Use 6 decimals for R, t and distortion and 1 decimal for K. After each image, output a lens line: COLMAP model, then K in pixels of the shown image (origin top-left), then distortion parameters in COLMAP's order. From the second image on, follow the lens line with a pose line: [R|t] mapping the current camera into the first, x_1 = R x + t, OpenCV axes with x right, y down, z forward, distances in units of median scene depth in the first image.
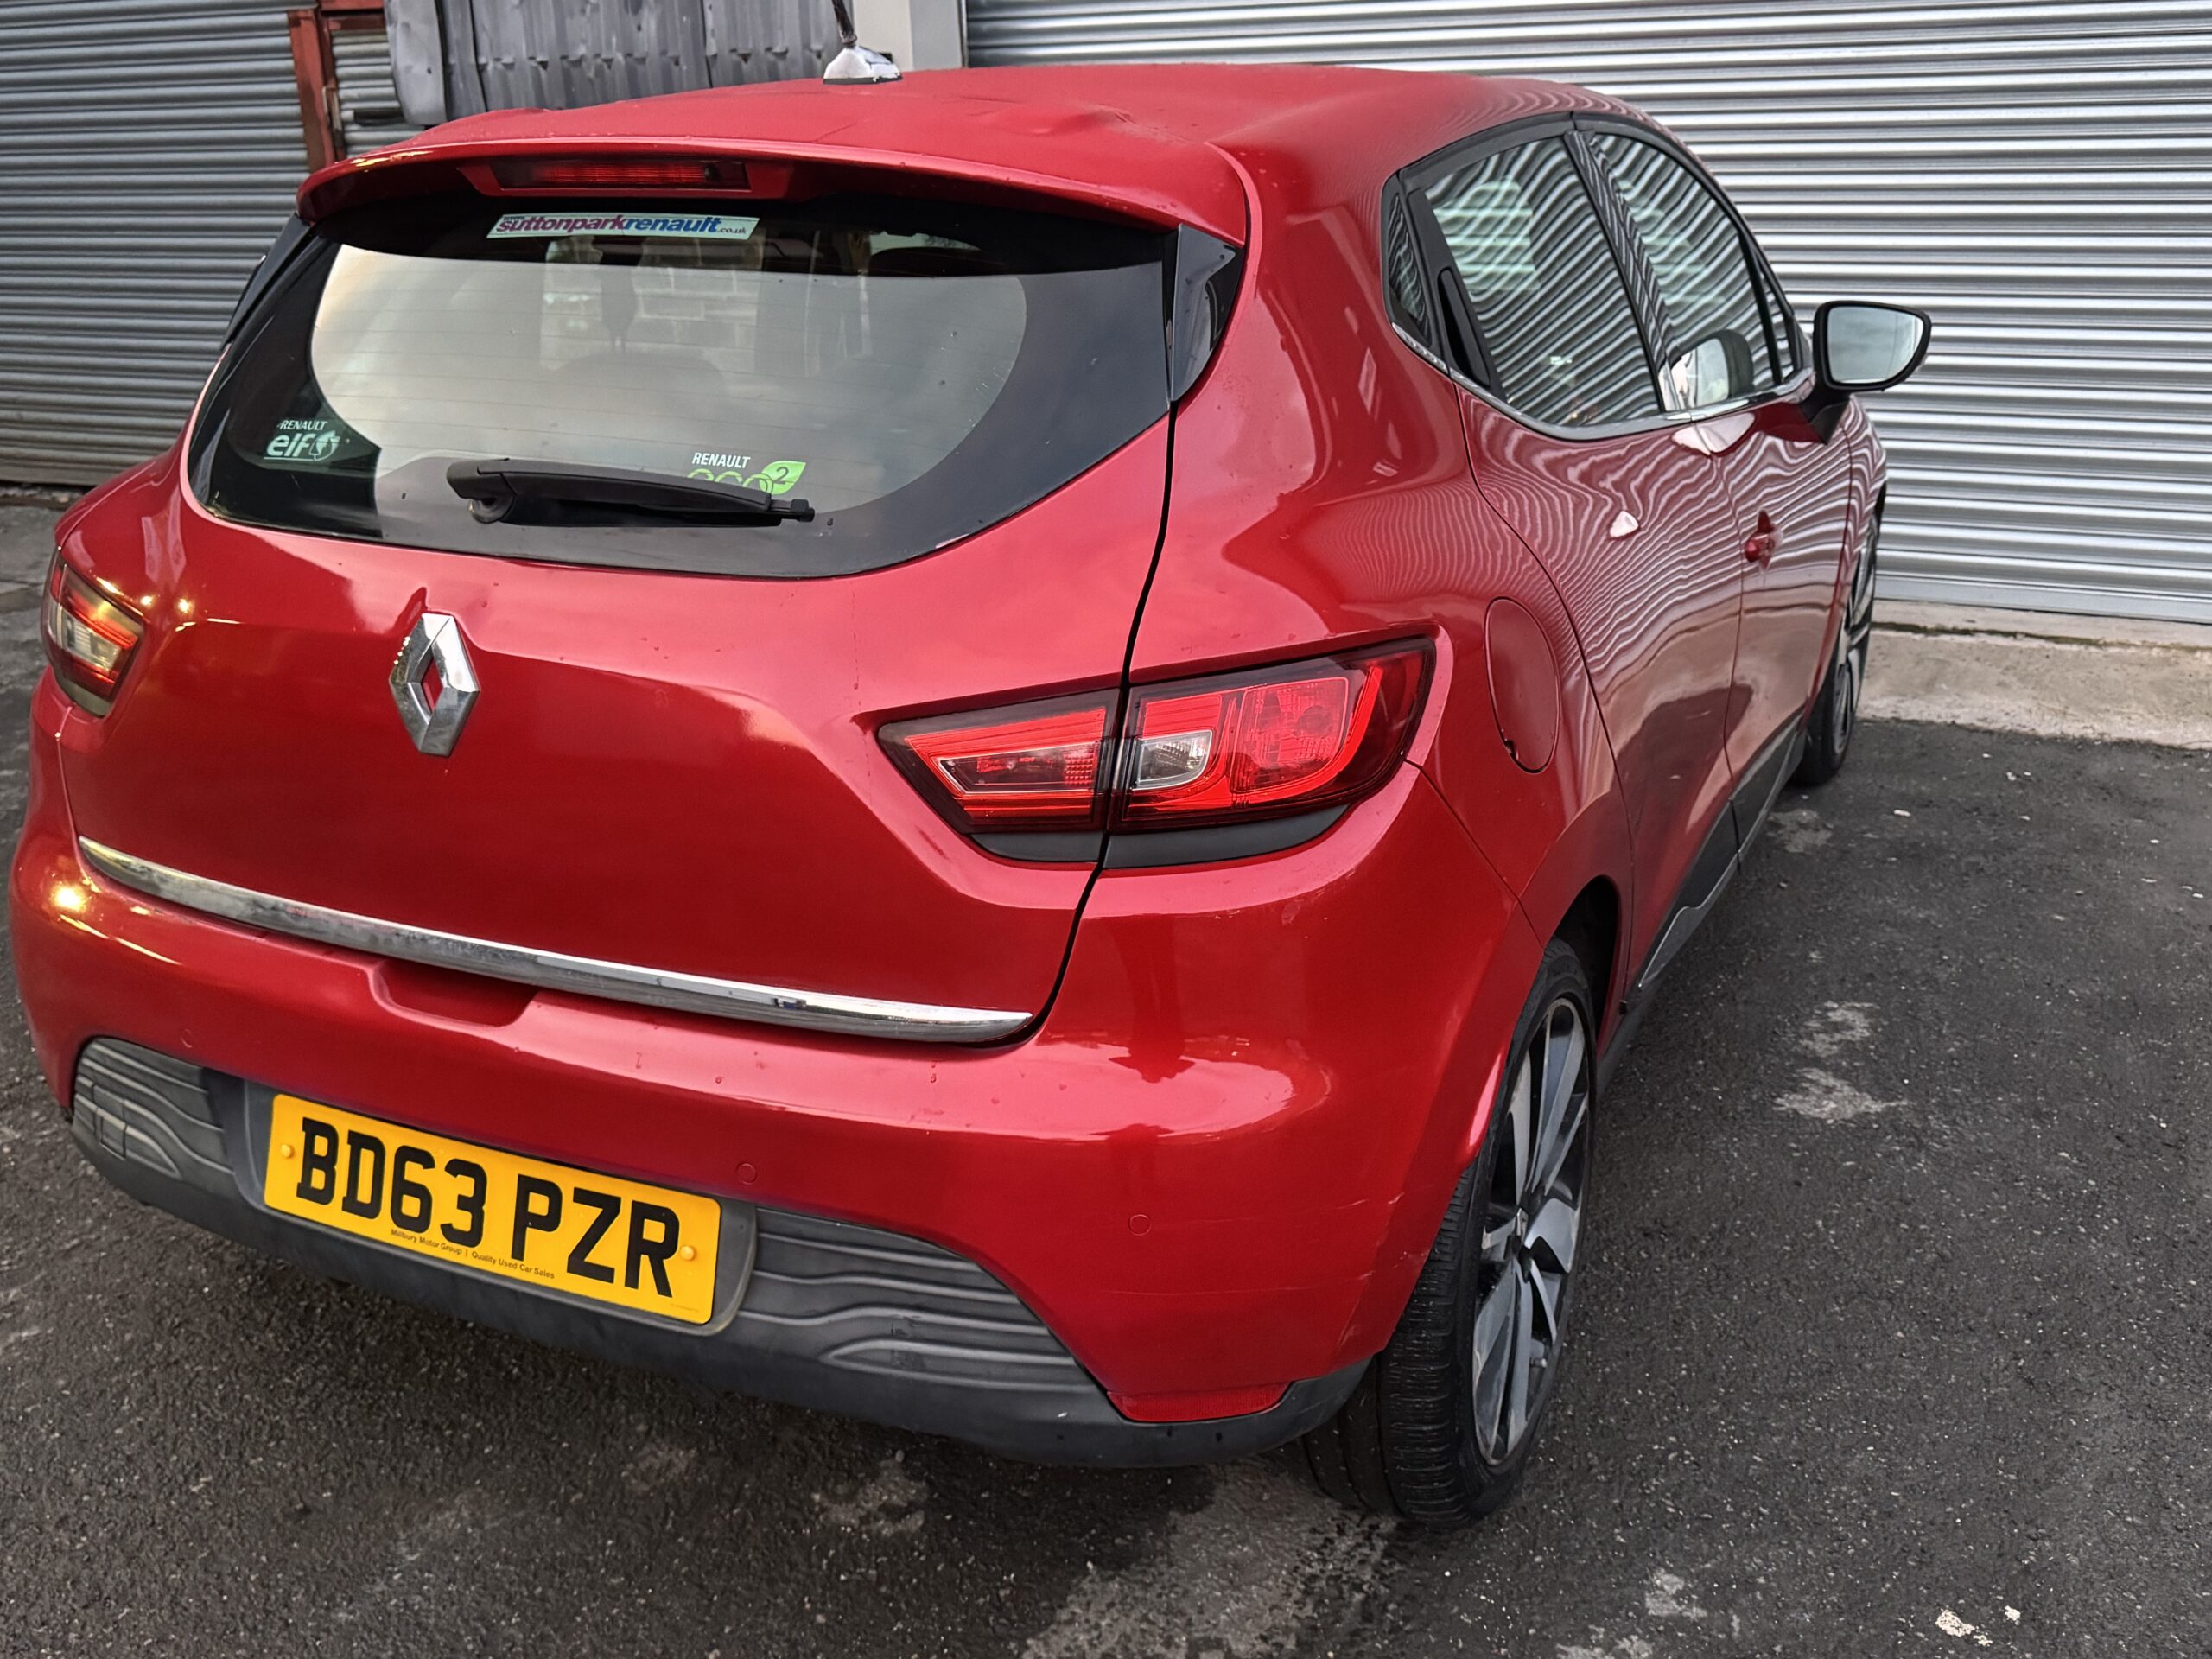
lens RADIAL K [[1870.2, 0, 1106.0], [0, 1870.2, 829.5], [0, 0, 1]] dist [0.207497, -0.349622]
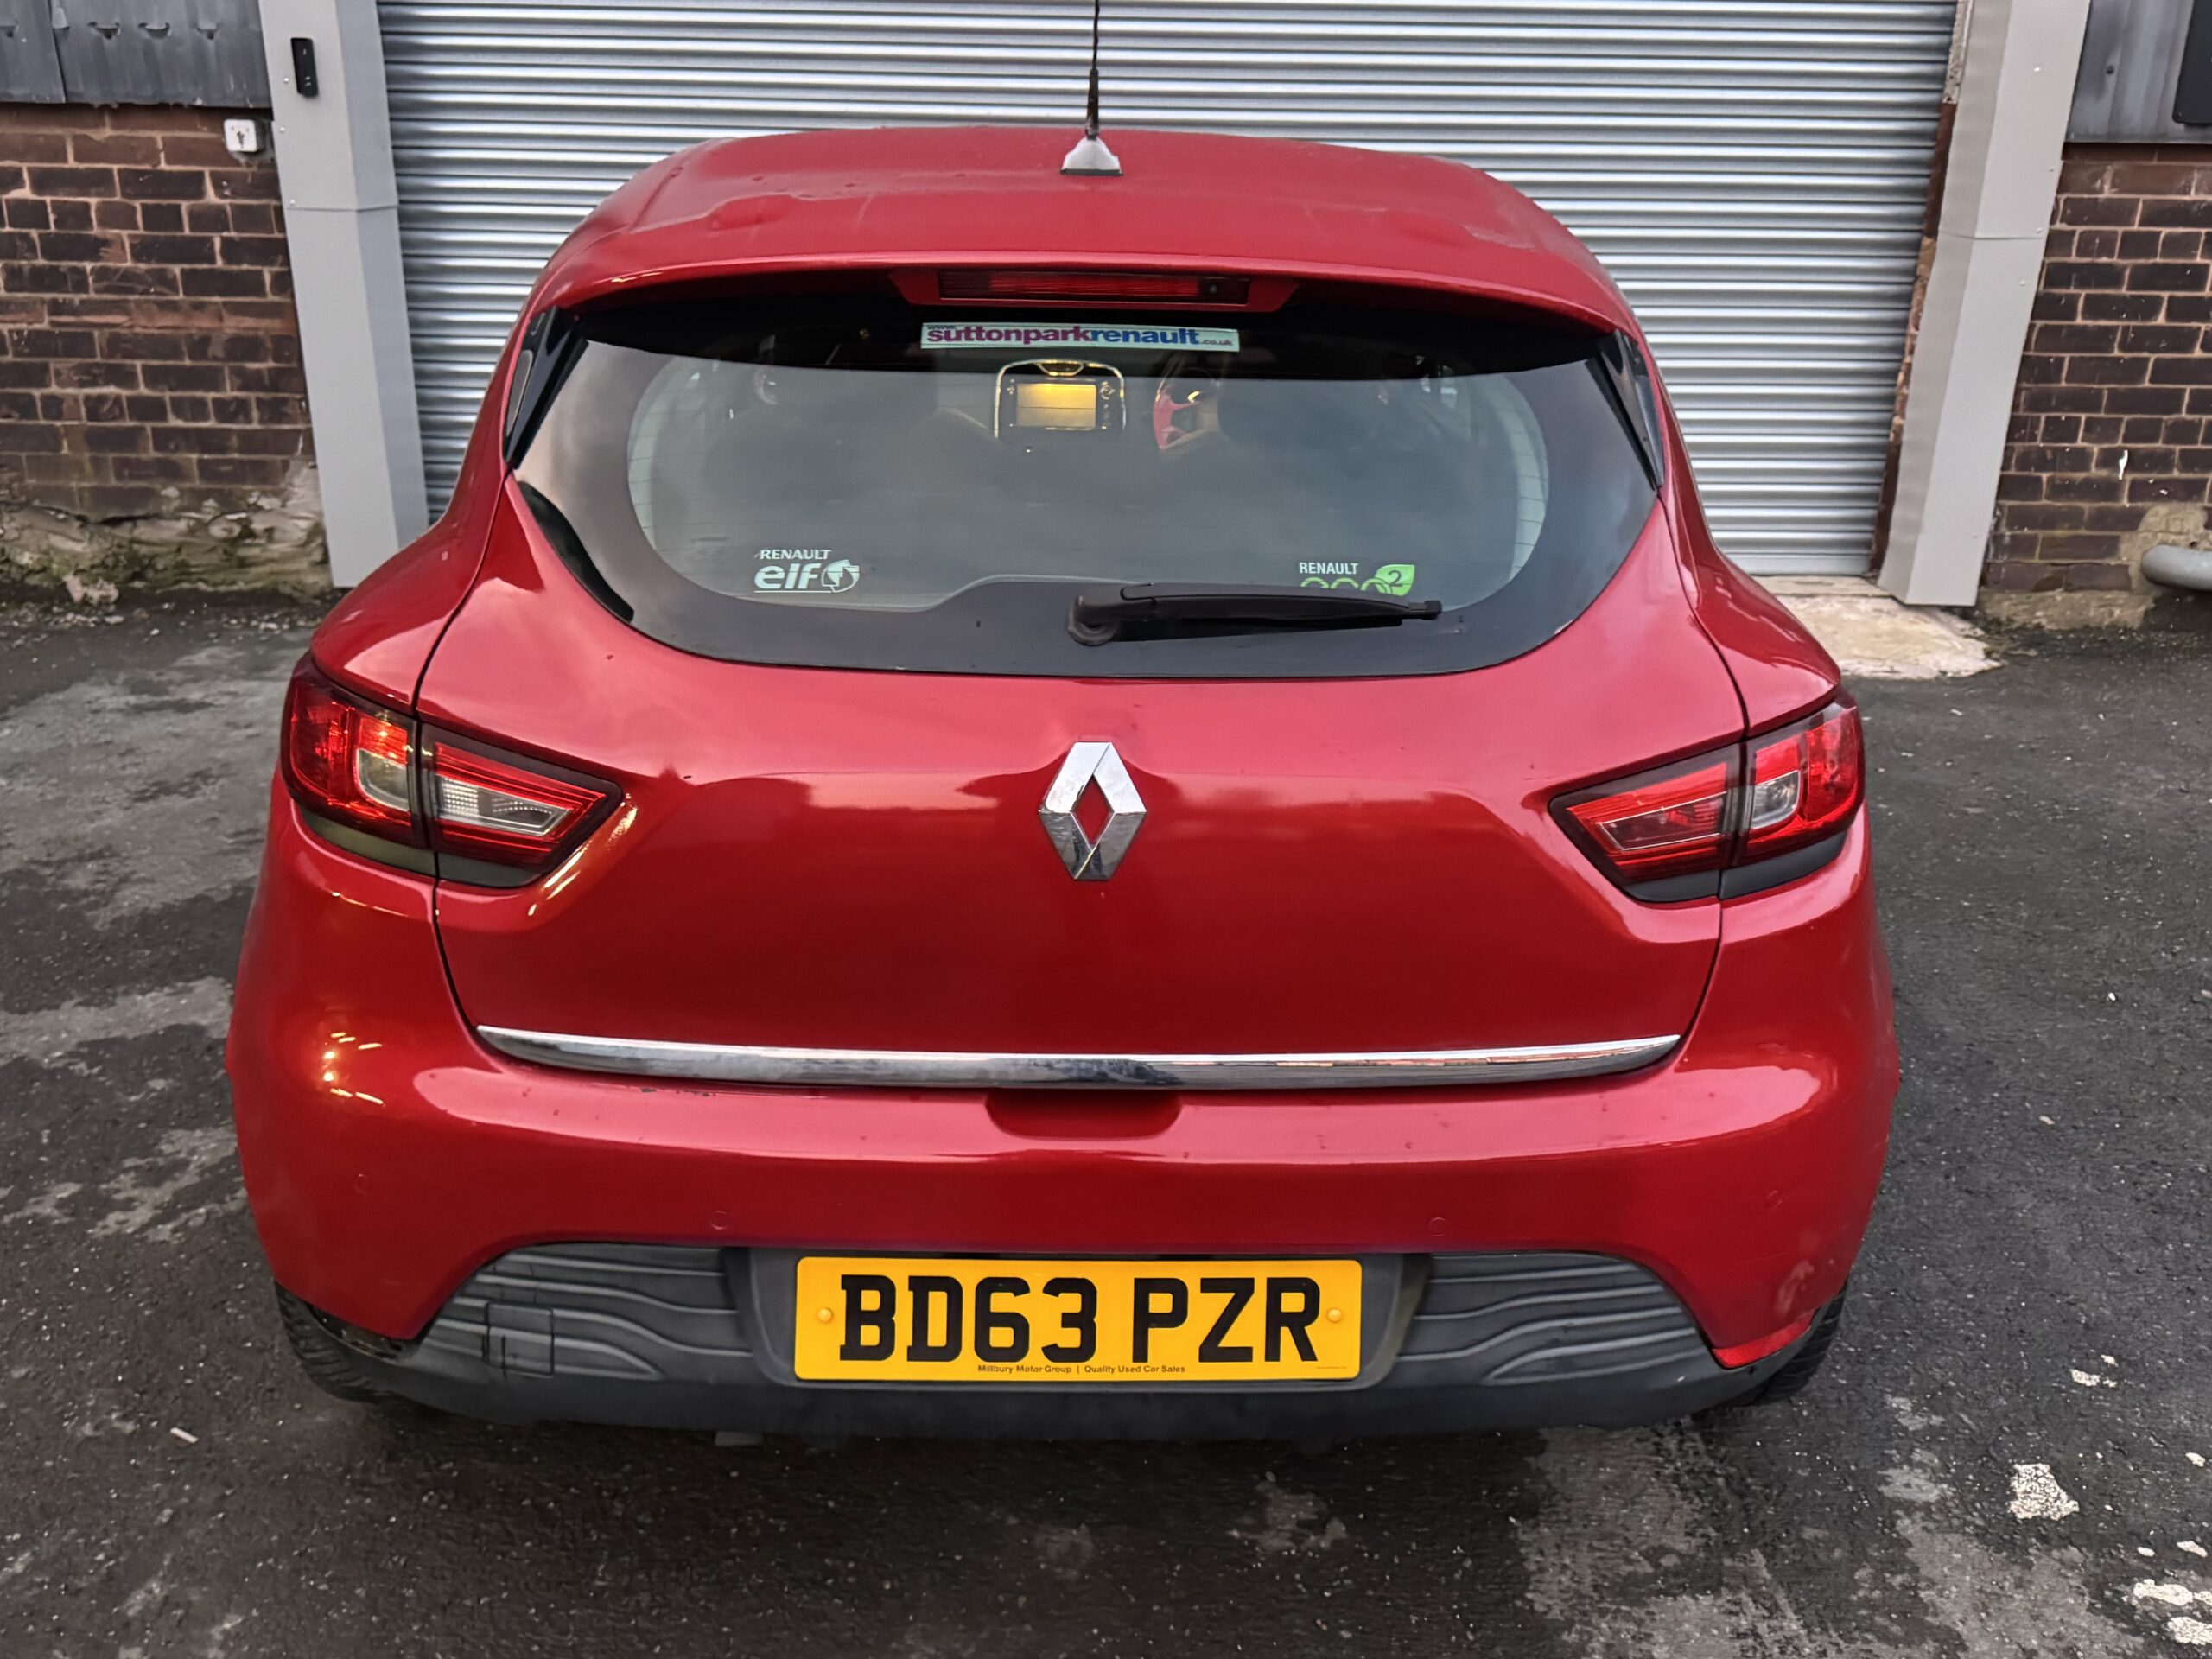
lens RADIAL K [[1870.2, 0, 1106.0], [0, 1870.2, 829.5], [0, 0, 1]] dist [0.207497, -0.349622]
pose [[0.892591, -0.124605, 0.433307, -0.729893], [0.117857, 0.992120, 0.042523, -0.100909], [-0.435191, 0.013112, 0.900243, 0.100080]]
